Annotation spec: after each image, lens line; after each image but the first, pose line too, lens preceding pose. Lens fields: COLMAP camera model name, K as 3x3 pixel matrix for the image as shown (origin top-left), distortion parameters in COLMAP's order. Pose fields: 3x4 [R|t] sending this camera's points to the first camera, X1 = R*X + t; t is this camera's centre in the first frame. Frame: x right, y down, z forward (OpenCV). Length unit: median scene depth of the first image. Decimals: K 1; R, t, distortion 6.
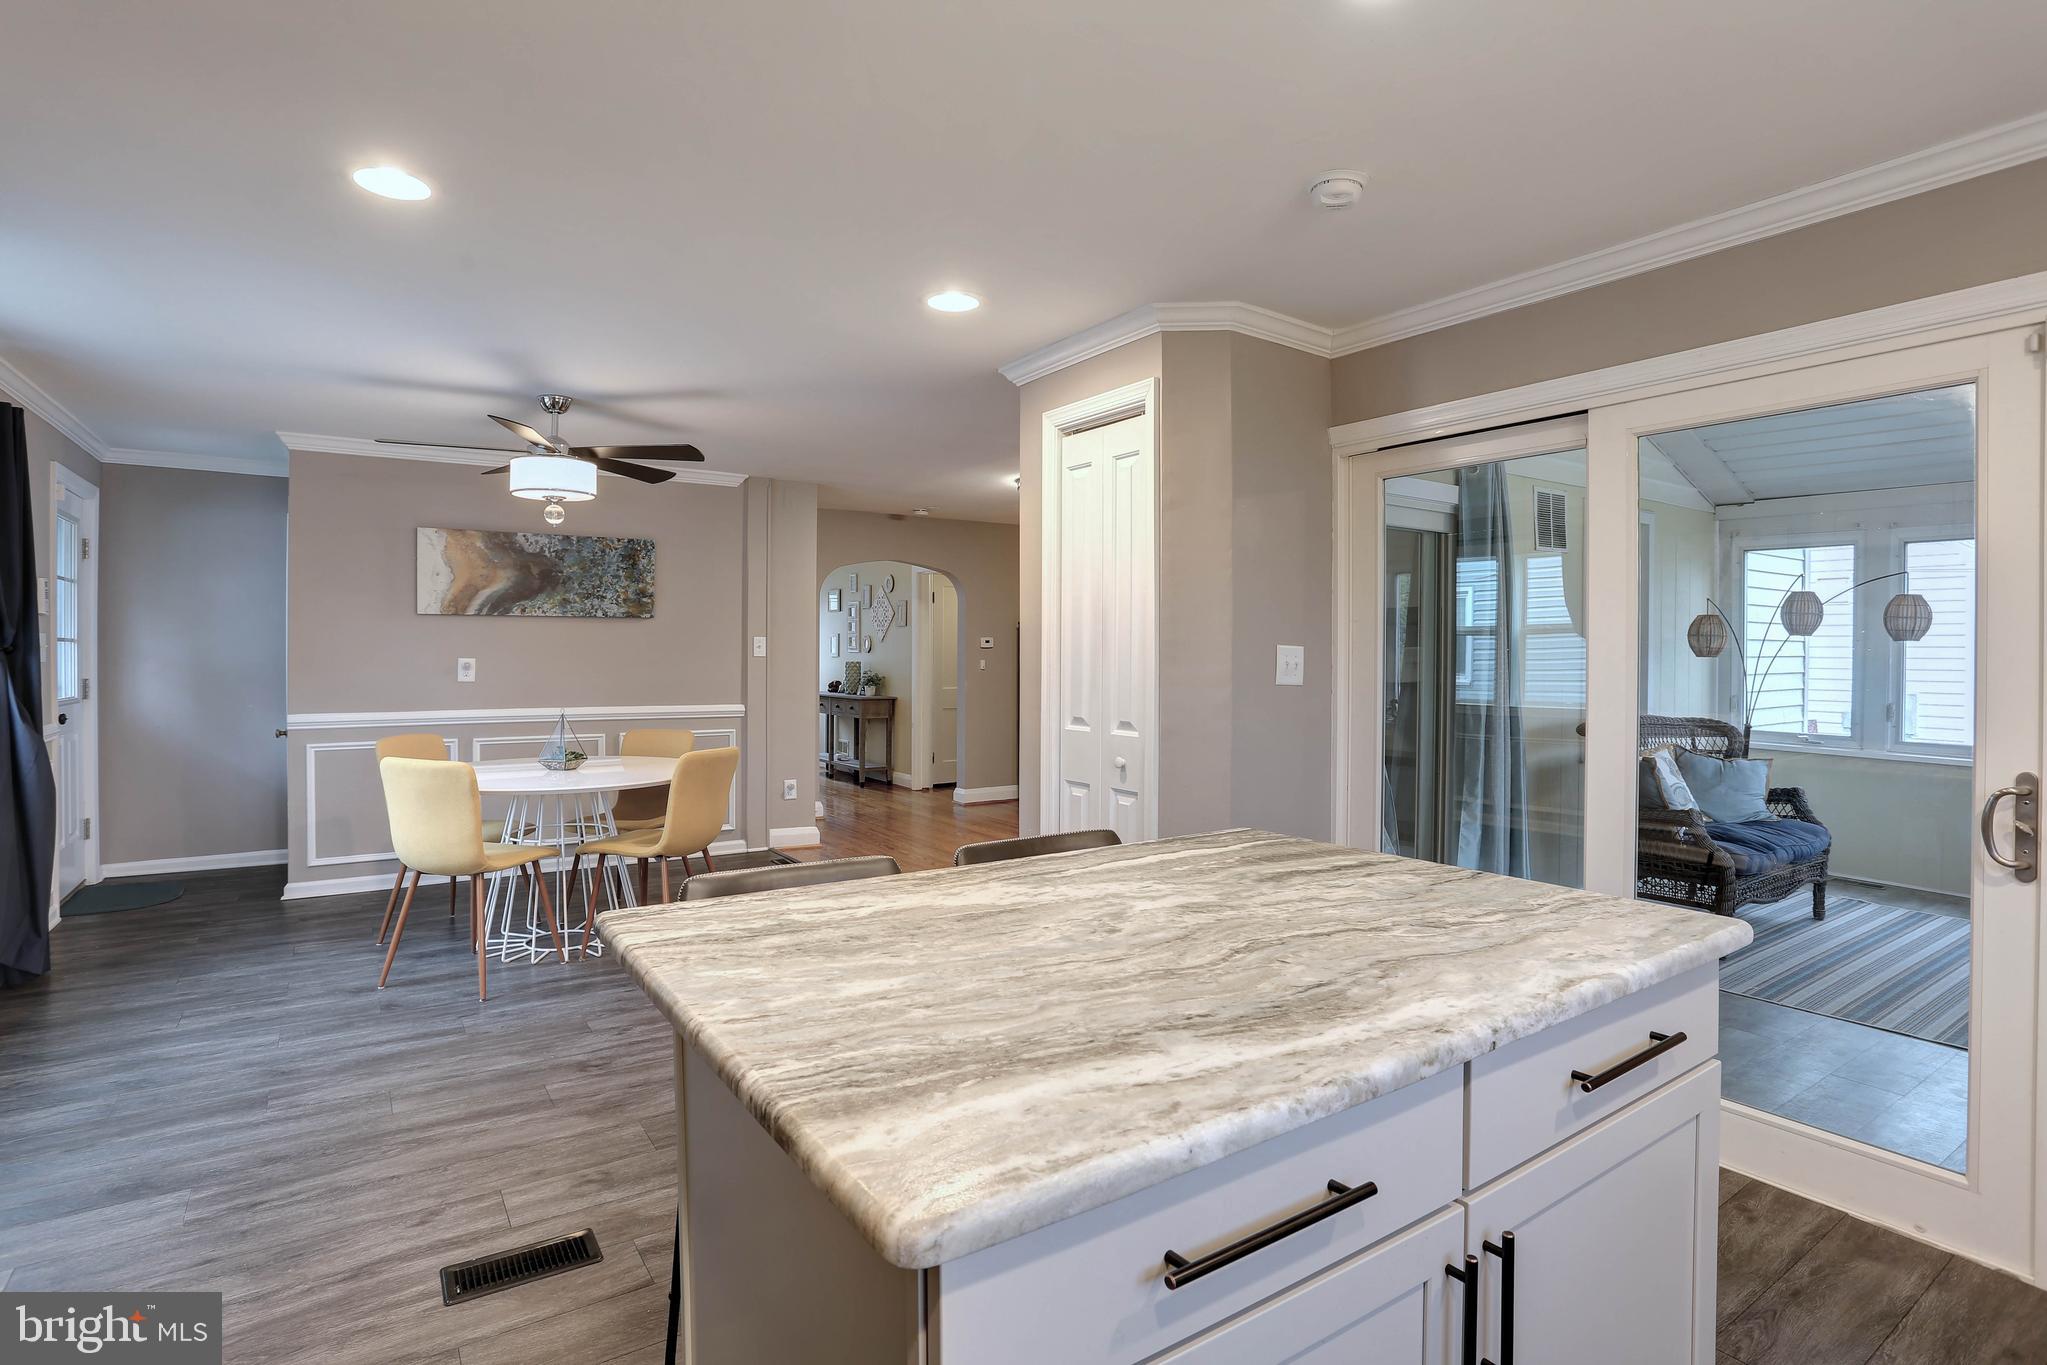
lens RADIAL K [[1000.7, 0, 995.5], [0, 1000.7, 653.5], [0, 0, 1]] dist [-0.066163, 0.029804]
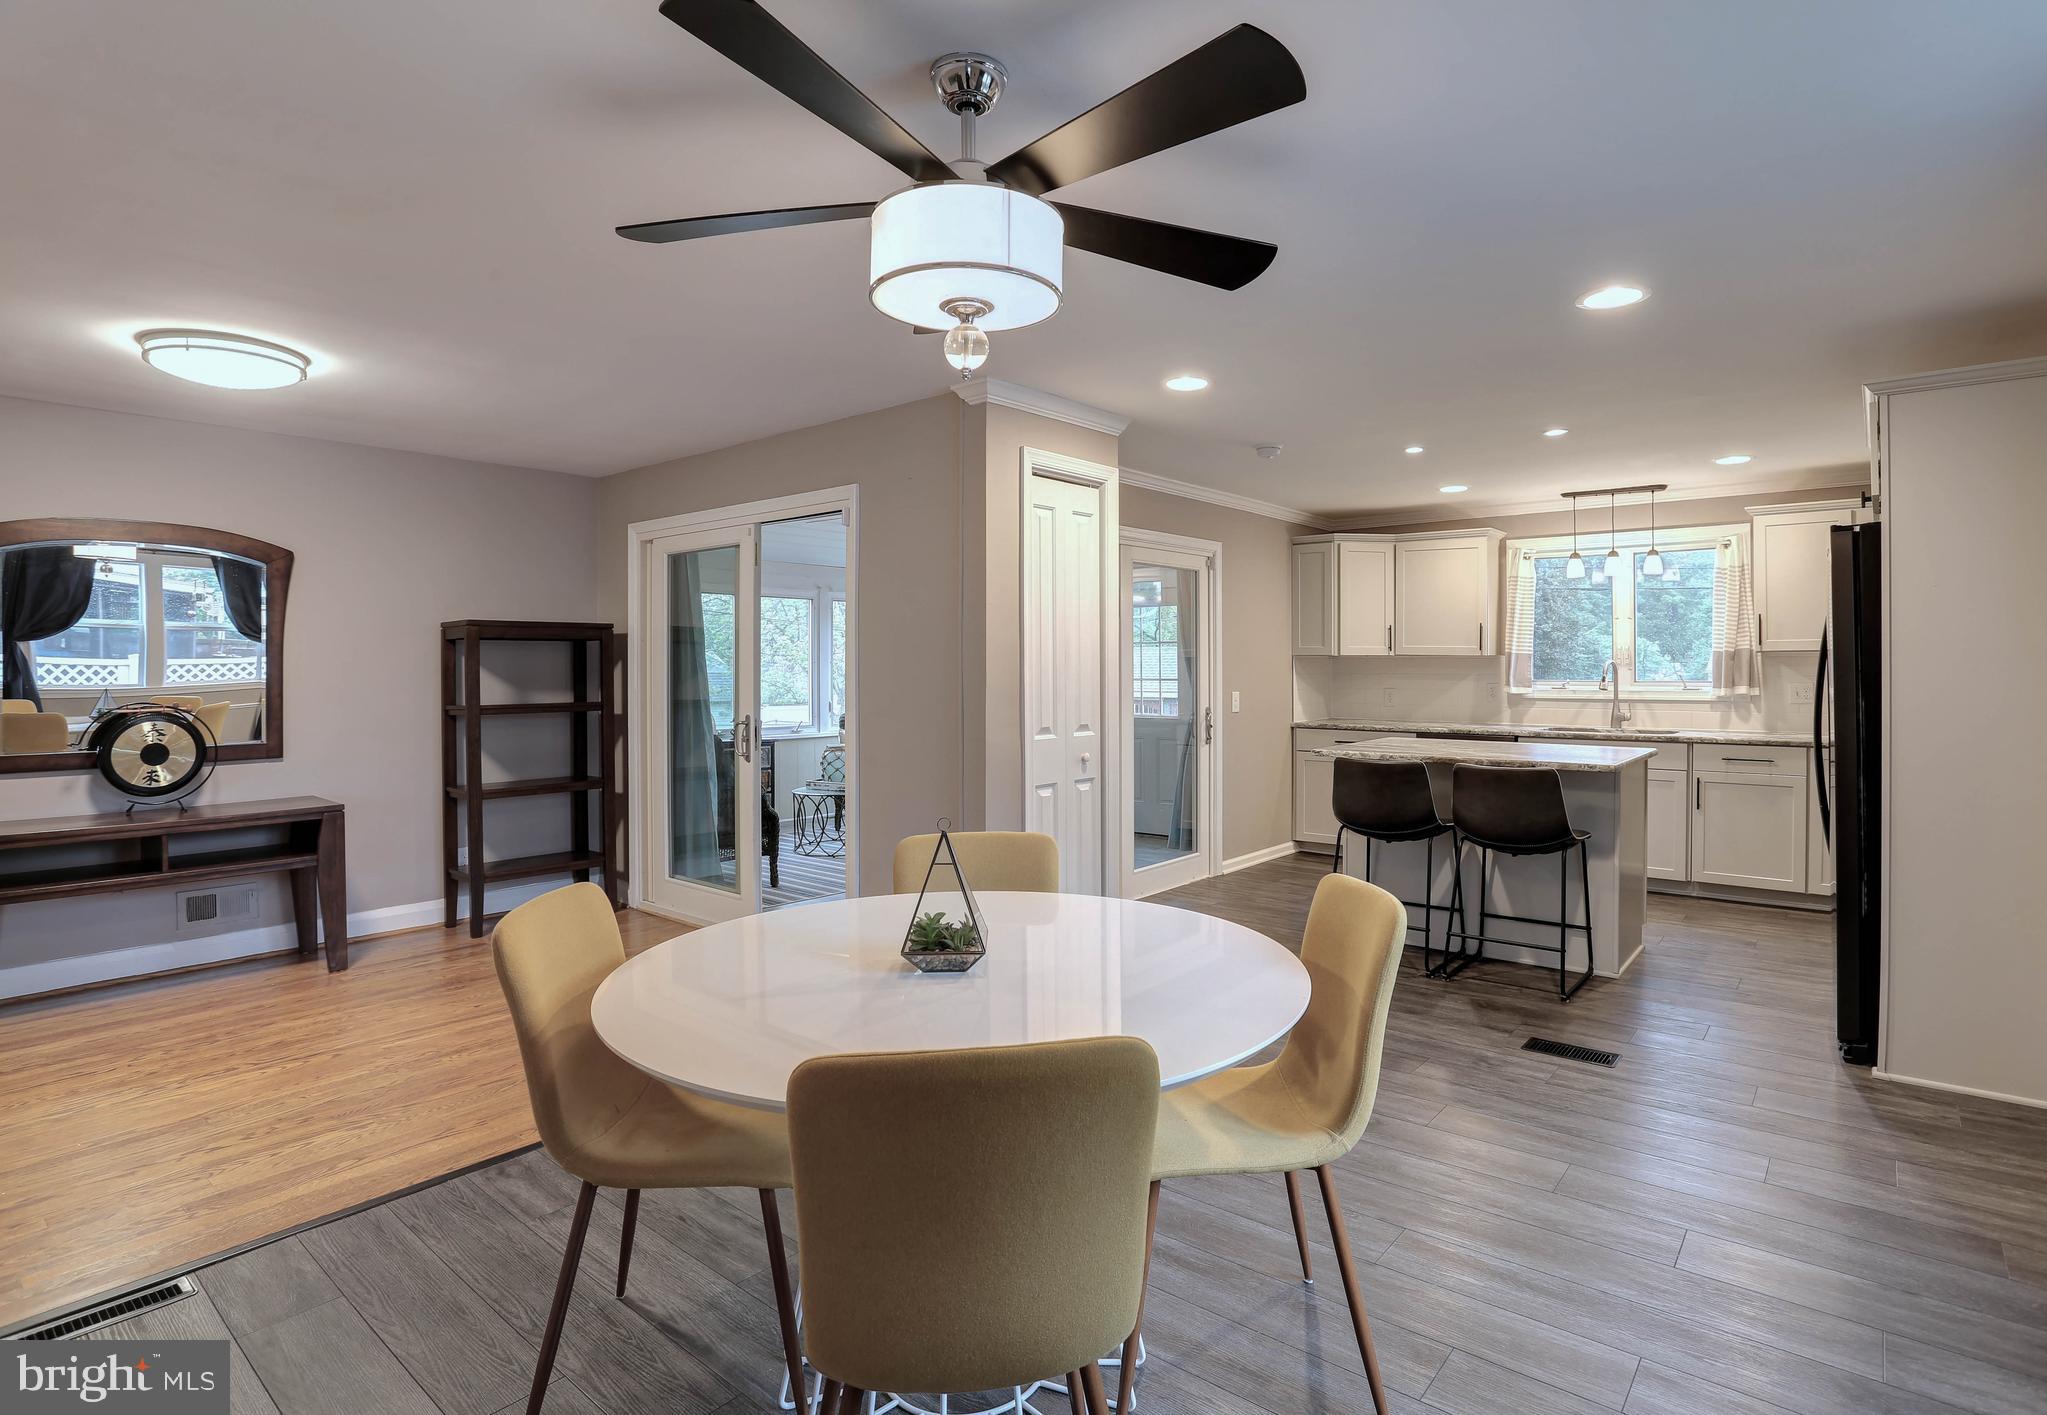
lens RADIAL K [[1039.1, 0, 1091.7], [0, 1039.1, 670.1], [0, 0, 1]] dist [-0.063789, 0.015960]
pose [[-0.333053, -0.002380, 0.942905, -0.735608], [0.004126, 0.999984, 0.003982, -0.003539], [-0.942899, 0.005217, -0.333038, 0.937905]]
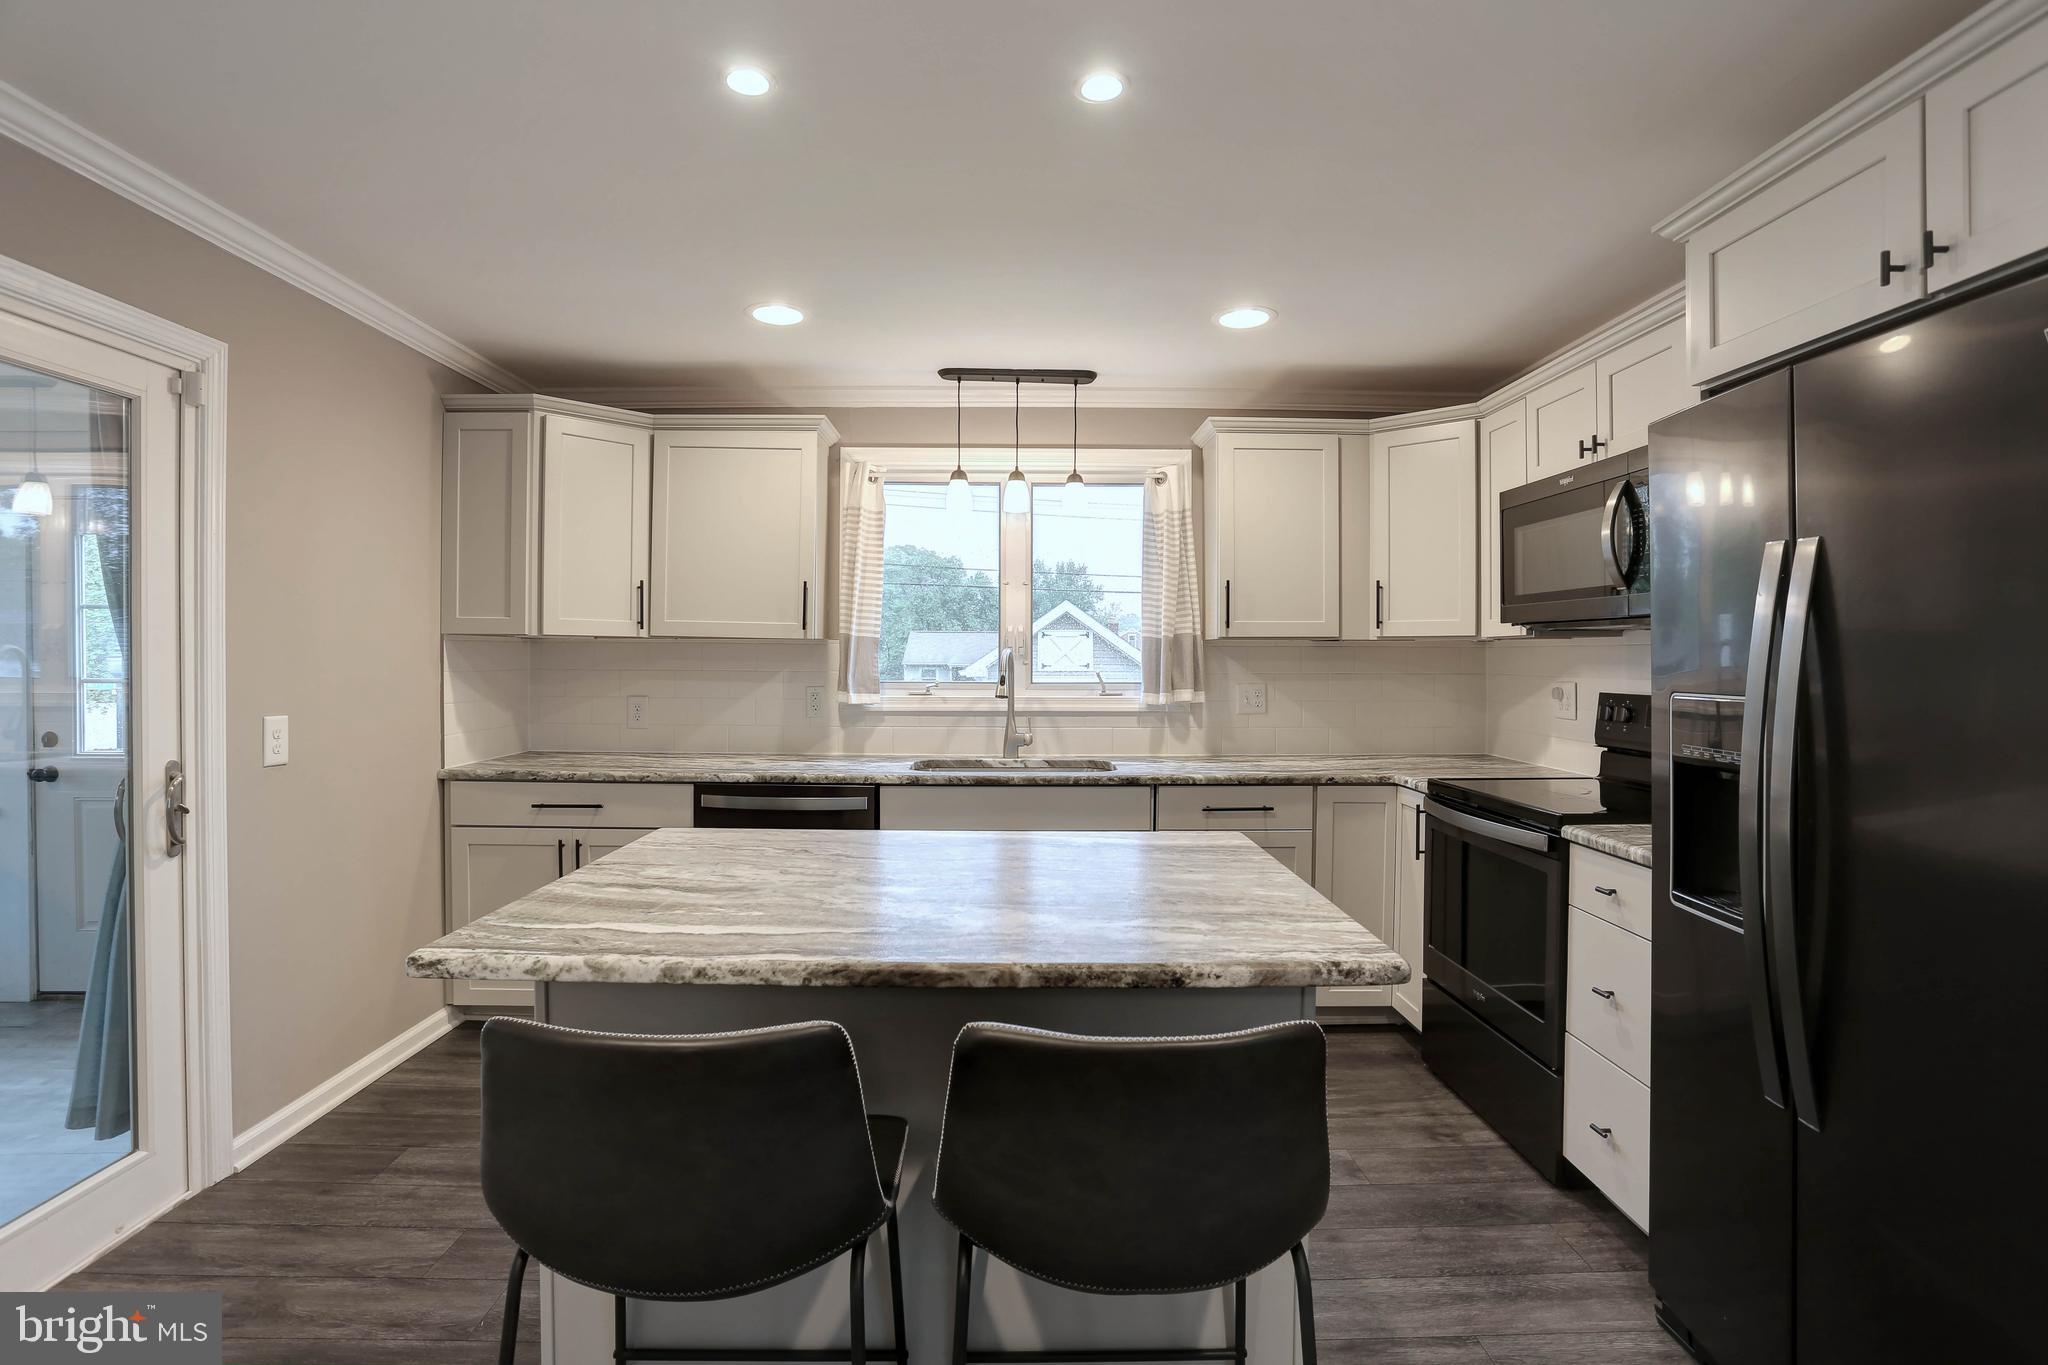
lens RADIAL K [[1001.2, 0, 995.4], [0, 1001.2, 663.4], [0, 0, 1]] dist [-0.066163, 0.029804]
pose [[-0.836873, -0.007201, 0.547350, -0.168499], [-0.003324, 0.999962, 0.008073, -0.003231], [-0.547387, 0.004937, -0.836865, 0.559310]]
